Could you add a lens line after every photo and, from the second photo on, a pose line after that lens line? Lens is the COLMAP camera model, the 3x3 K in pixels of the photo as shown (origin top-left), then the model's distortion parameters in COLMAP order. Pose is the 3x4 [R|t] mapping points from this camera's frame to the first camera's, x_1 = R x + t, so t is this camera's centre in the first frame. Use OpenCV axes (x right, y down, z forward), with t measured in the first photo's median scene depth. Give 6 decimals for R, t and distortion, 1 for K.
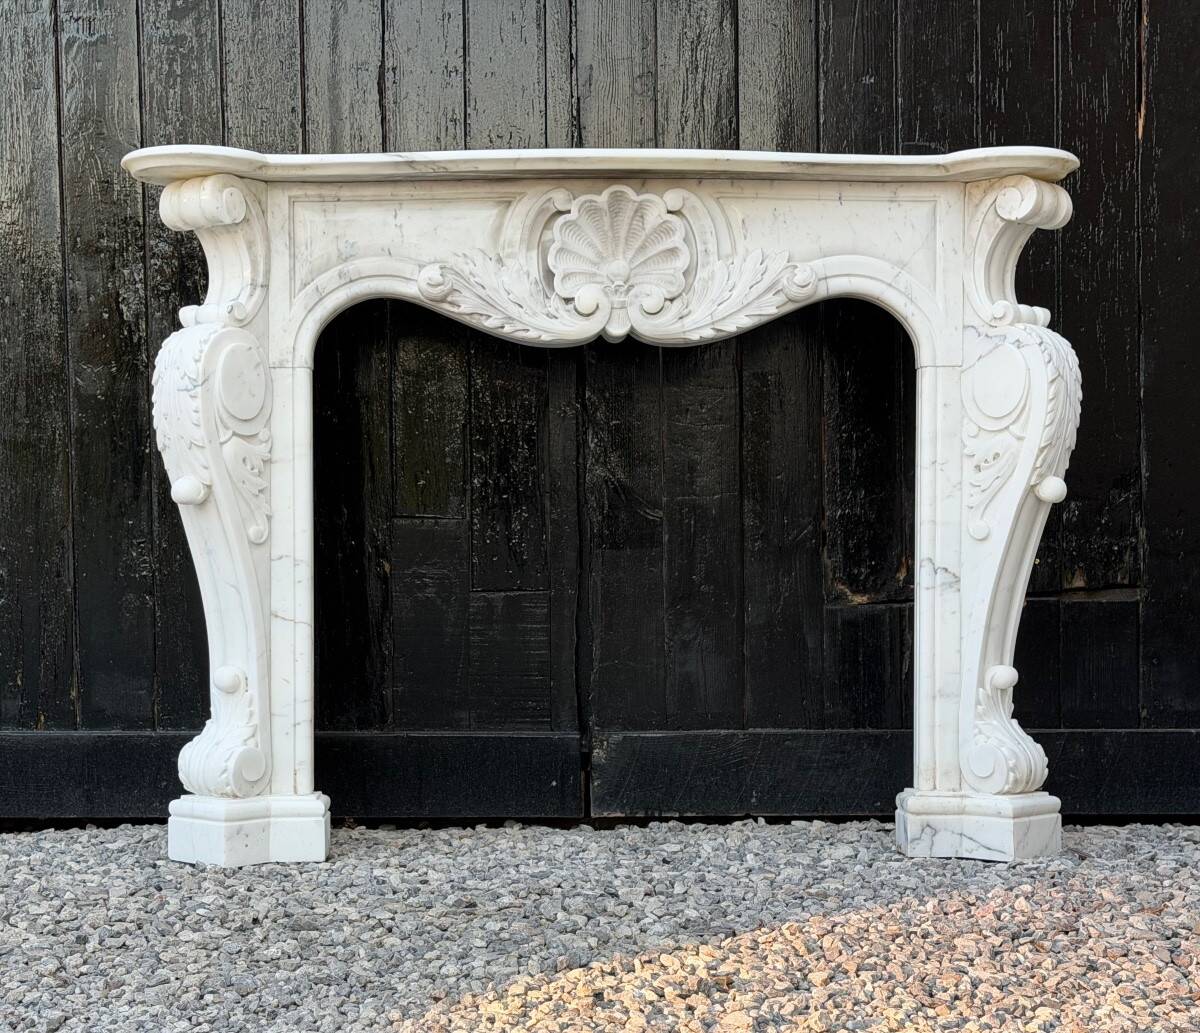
lens RADIAL K [[2168.5, 0, 558.8], [0, 2168.5, 573.7], [0, 0, 1]] dist [0.157703, 0.000000]
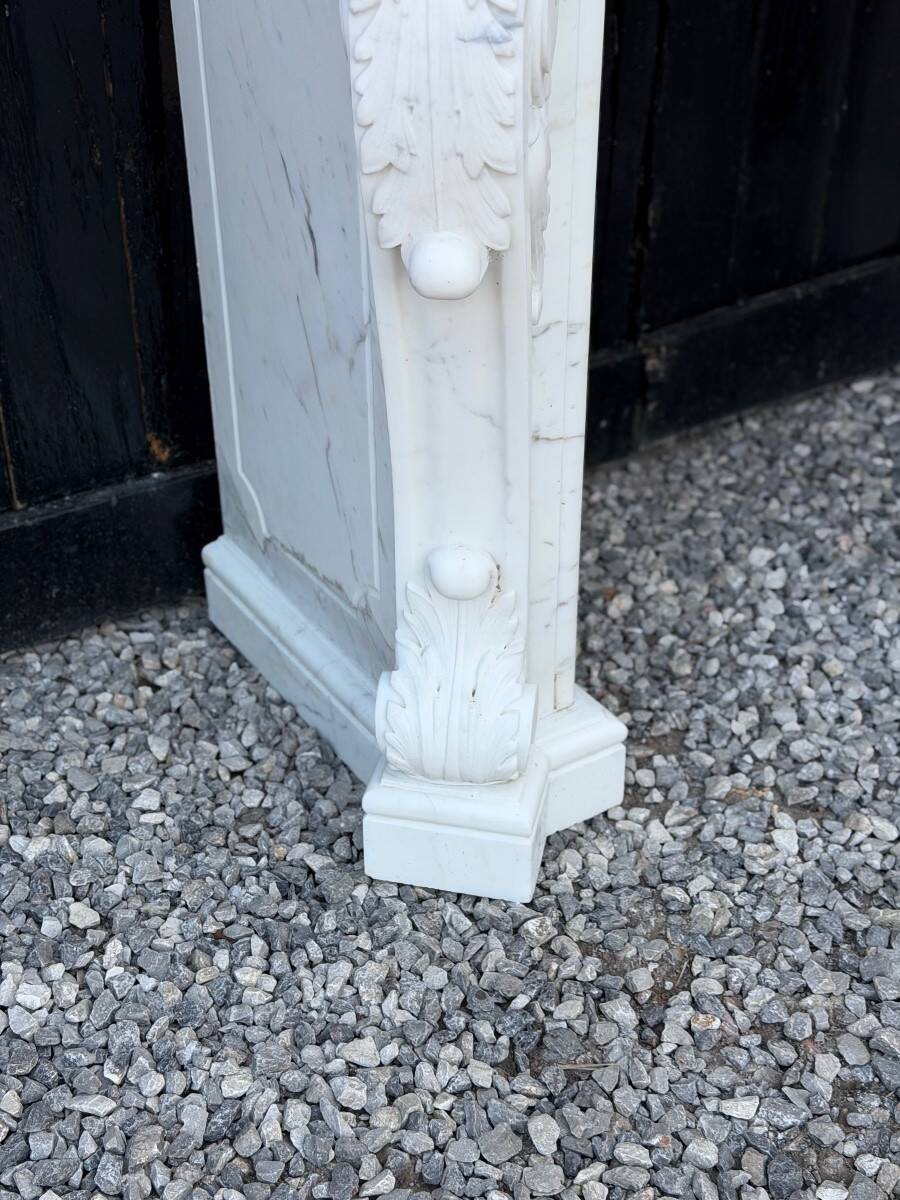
lens RADIAL K [[1683.9, 0, 452.7], [0, 1683.9, 567.1], [0, 0, 1]] dist [0.131963, 0.000000]
pose [[0.849083, -0.281862, 0.446780, -0.330612], [0.008195, 0.852684, 0.522362, -0.159165], [-0.528196, -0.439867, 0.726310, 0.719295]]
